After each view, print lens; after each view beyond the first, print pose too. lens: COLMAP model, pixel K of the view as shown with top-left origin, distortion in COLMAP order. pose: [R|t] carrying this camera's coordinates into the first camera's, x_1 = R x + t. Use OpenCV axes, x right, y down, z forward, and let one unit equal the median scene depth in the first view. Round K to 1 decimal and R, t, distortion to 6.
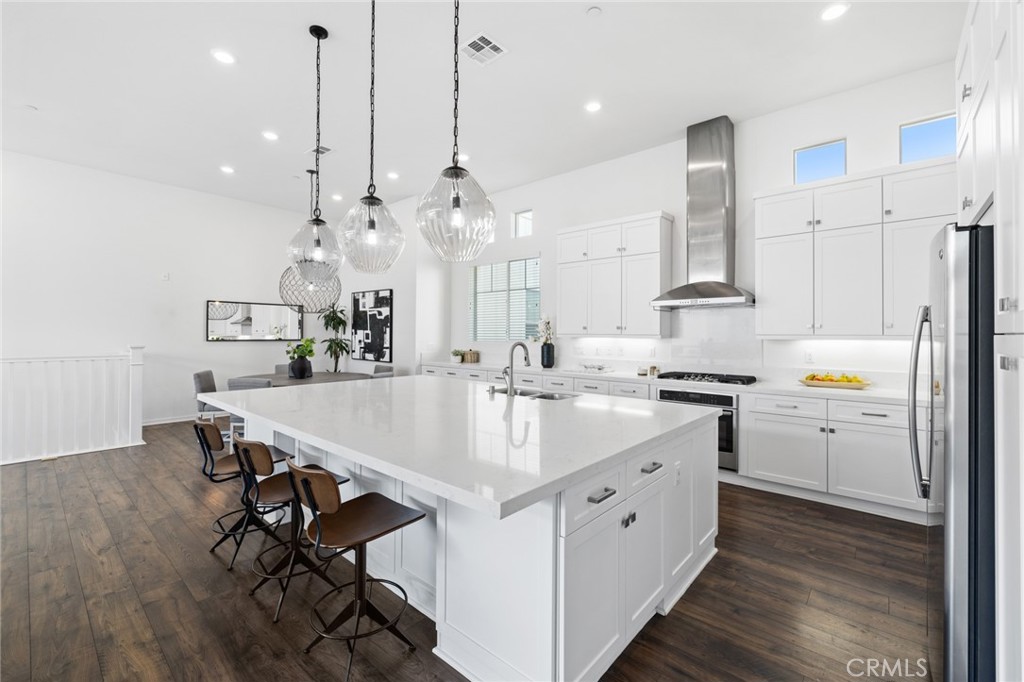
lens RADIAL K [[435.4, 0, 514.5], [0, 435.4, 328.1], [0, 0, 1]] dist [0.001485, 0.001427]
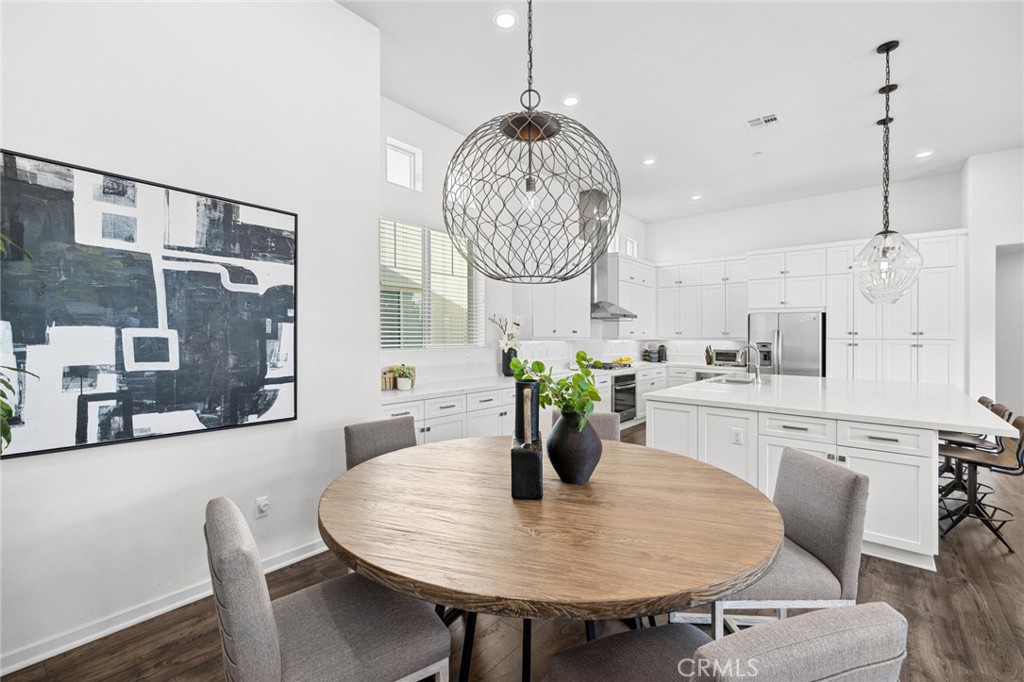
lens RADIAL K [[435.4, 0, 504.3], [0, 435.4, 335.8], [0, 0, 1]] dist [0.001485, 0.001427]
pose [[0.000393, -0.008118, 0.999967, -0.647348], [-0.022641, 0.999711, 0.008124, 0.003373], [-0.999744, -0.022643, 0.000209, 0.827487]]
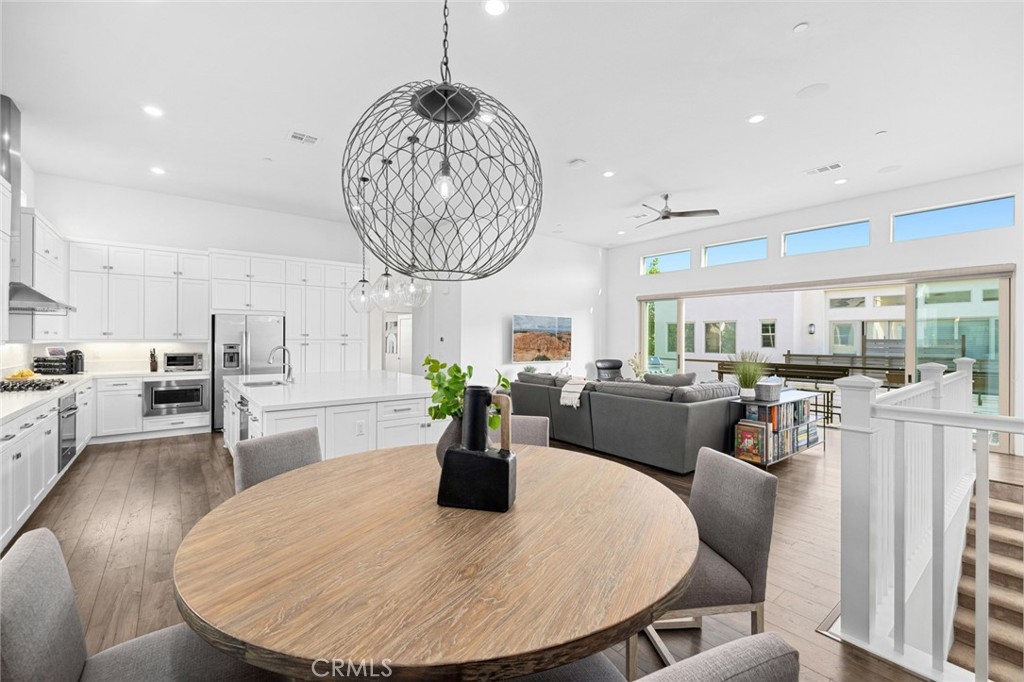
lens RADIAL K [[435.4, 0, 500.4], [0, 435.4, 338.7], [0, 0, 1]] dist [0.001485, 0.001427]
pose [[-0.980168, -0.006060, 0.198078, -0.458502], [-0.010120, 0.999759, -0.019490, 0.013744], [-0.197912, -0.021108, -0.979992, 1.054193]]
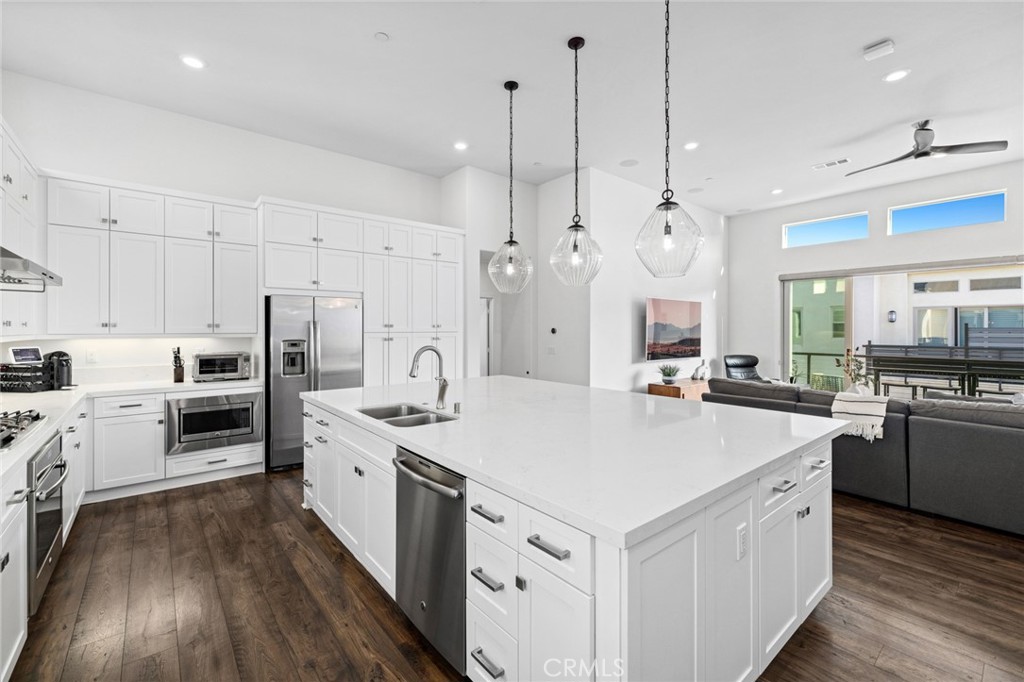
lens RADIAL K [[435.4, 0, 497.0], [0, 435.4, 328.5], [0, 0, 1]] dist [0.001485, 0.001427]
pose [[-0.984602, -0.002203, 0.174798, -0.121264], [-0.005612, 0.999804, -0.019012, 0.007072], [-0.174722, -0.019700, -0.984421, 0.830209]]
